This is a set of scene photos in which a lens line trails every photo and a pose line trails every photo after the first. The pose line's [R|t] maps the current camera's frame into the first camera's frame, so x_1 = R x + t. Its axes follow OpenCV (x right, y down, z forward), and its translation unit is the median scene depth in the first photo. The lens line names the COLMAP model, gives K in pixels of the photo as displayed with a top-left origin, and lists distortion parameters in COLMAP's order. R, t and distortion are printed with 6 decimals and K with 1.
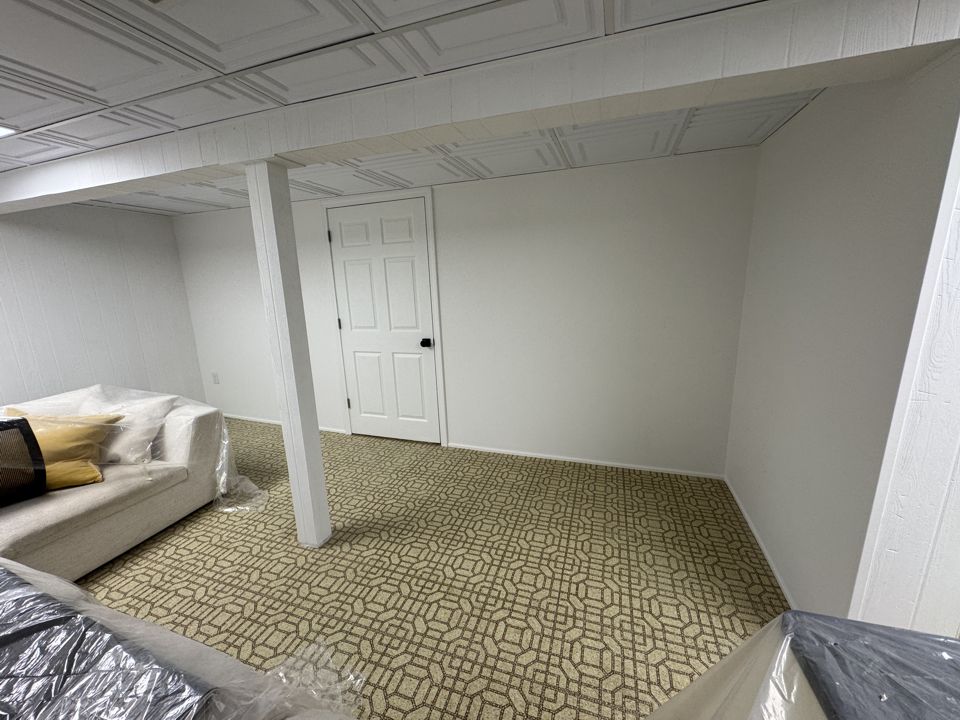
lens RADIAL K [[378.1, 0, 478.9], [0, 378.1, 359.9], [0, 0, 1]] dist [-0.004200, 0.000595]
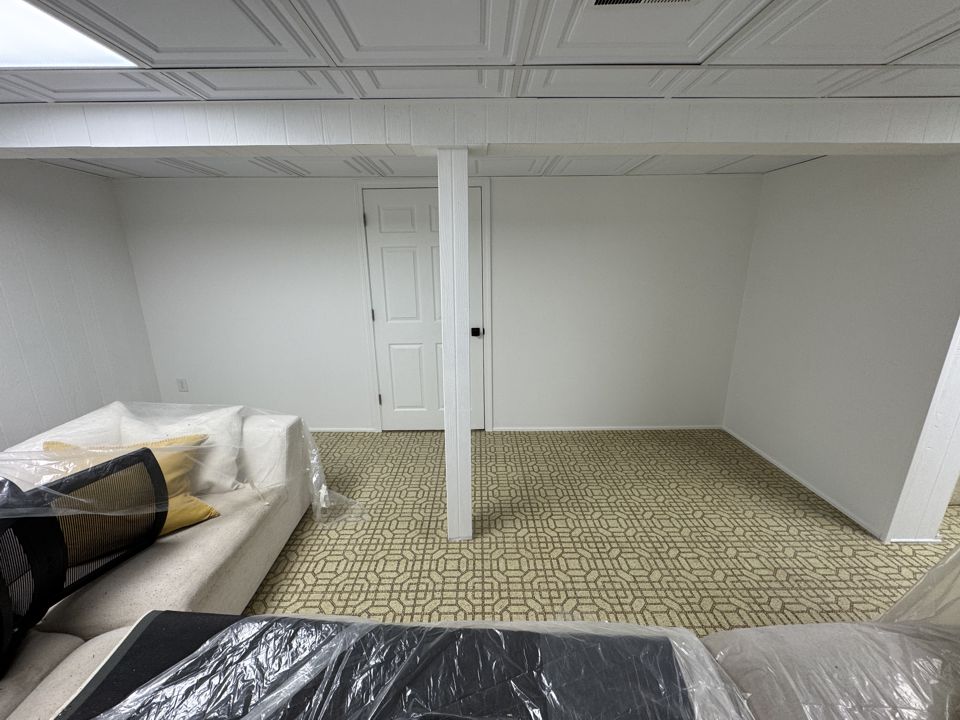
lens RADIAL K [[378.1, 0, 483.4], [0, 378.1, 359.8], [0, 0, 1]] dist [-0.004200, 0.000595]
pose [[0.945704, -0.059400, 0.319554, -0.662641], [0.047471, 0.997859, 0.044997, -0.022729], [-0.321543, -0.027384, 0.946499, 0.046448]]
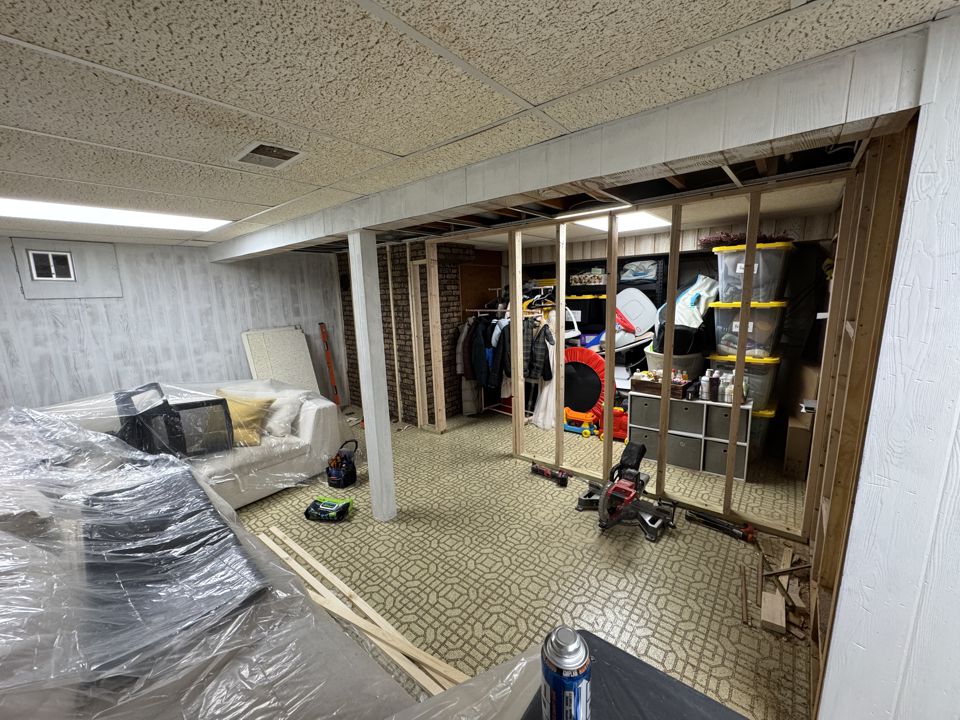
lens RADIAL K [[378.1, 0, 477.0], [0, 378.1, 359.0], [0, 0, 1]] dist [-0.004200, 0.000595]
pose [[0.935979, 0.062451, -0.346472, 0.267213], [-0.069762, 0.997526, -0.008656, -0.060145], [0.345074, 0.032272, 0.938020, -0.104279]]
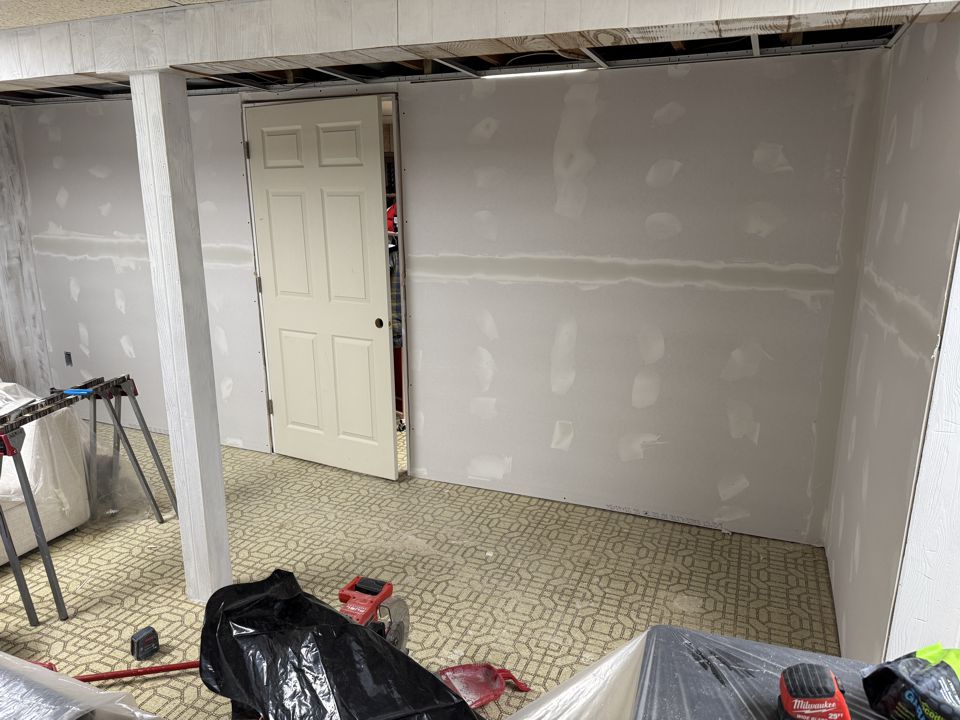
lens RADIAL K [[671.6, 0, 483.9], [0, 671.6, 362.3], [0, 0, 1]] dist [0.011641, -0.022807]
pose [[0.998107, 0.043779, -0.043201, 0.117097], [-0.042403, 0.998579, 0.032268, -0.022829], [0.044553, -0.030375, 0.998545, -0.230270]]
